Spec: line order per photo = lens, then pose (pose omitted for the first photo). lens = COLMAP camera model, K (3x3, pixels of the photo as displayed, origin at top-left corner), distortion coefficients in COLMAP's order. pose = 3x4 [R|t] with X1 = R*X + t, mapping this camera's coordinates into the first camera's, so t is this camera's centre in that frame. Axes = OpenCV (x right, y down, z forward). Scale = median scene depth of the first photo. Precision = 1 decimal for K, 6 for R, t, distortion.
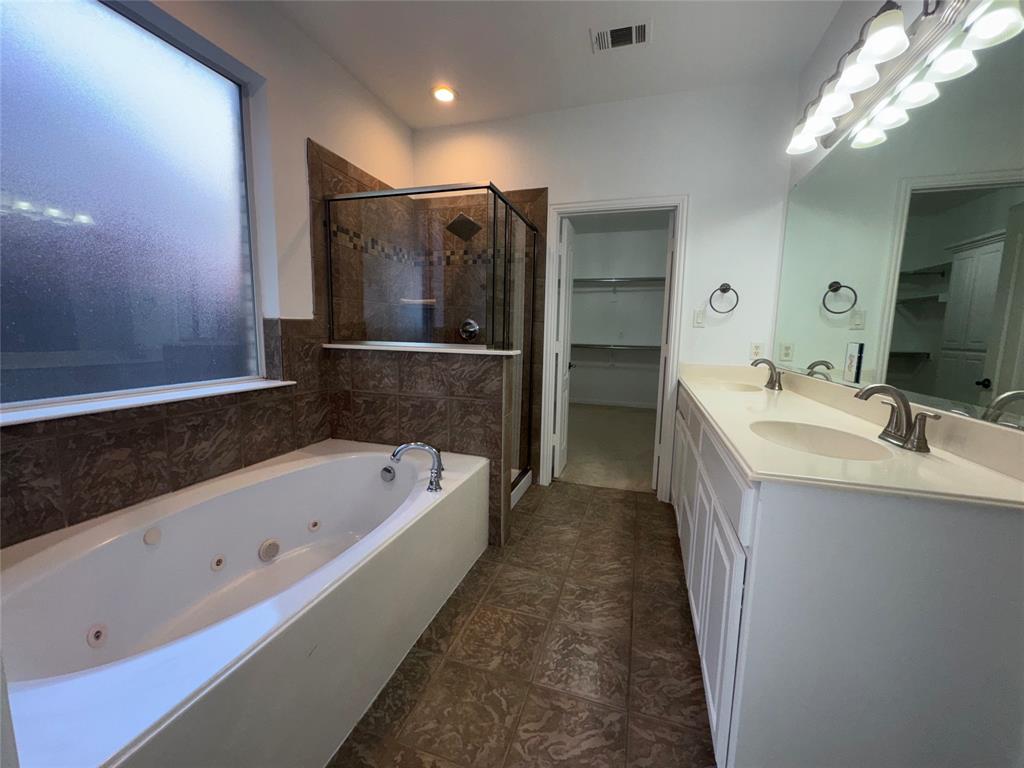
lens RADIAL K [[409.2, 0, 512.0], [0, 409.2, 384.0], [0, 0, 1]] dist [-0.001625, -0.000187]
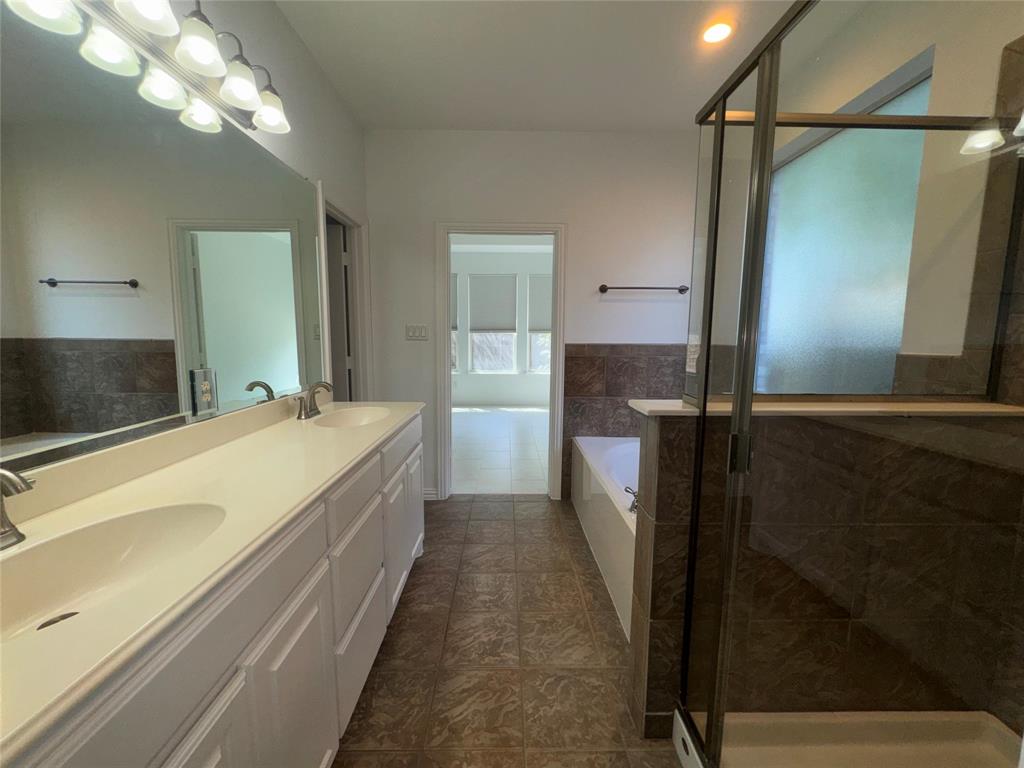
lens RADIAL K [[409.2, 0, 512.0], [0, 409.2, 384.0], [0, 0, 1]] dist [-0.001625, -0.000187]
pose [[-0.946792, 0.014187, -0.321532, 0.459093], [-0.065419, 0.969690, 0.235420, -0.293448], [0.315126, 0.243928, -0.917167, 1.848749]]
